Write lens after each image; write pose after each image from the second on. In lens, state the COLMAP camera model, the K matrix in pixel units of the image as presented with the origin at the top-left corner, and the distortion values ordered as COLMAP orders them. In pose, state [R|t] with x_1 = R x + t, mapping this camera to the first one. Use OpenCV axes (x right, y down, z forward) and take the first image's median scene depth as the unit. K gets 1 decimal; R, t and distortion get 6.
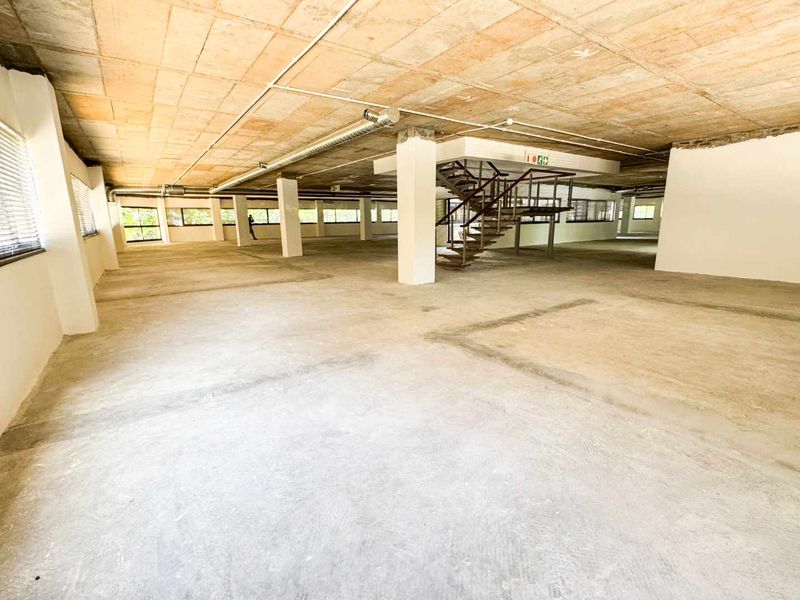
lens RADIAL K [[367.1, 0, 400.0], [0, 367.1, 300.0], [0, 0, 1]] dist [-0.000951, -0.000328]
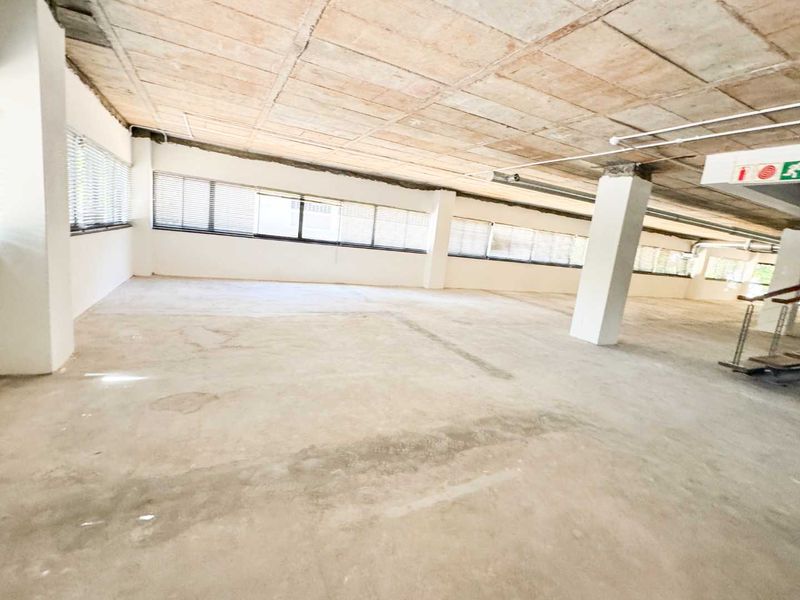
lens RADIAL K [[367.1, 0, 400.0], [0, 367.1, 300.0], [0, 0, 1]] dist [-0.000951, -0.000328]
pose [[-0.156630, 0.163519, -0.974027, 1.339359], [-0.320459, 0.924430, 0.206724, -0.238521], [0.934223, 0.344515, -0.092392, 0.910482]]
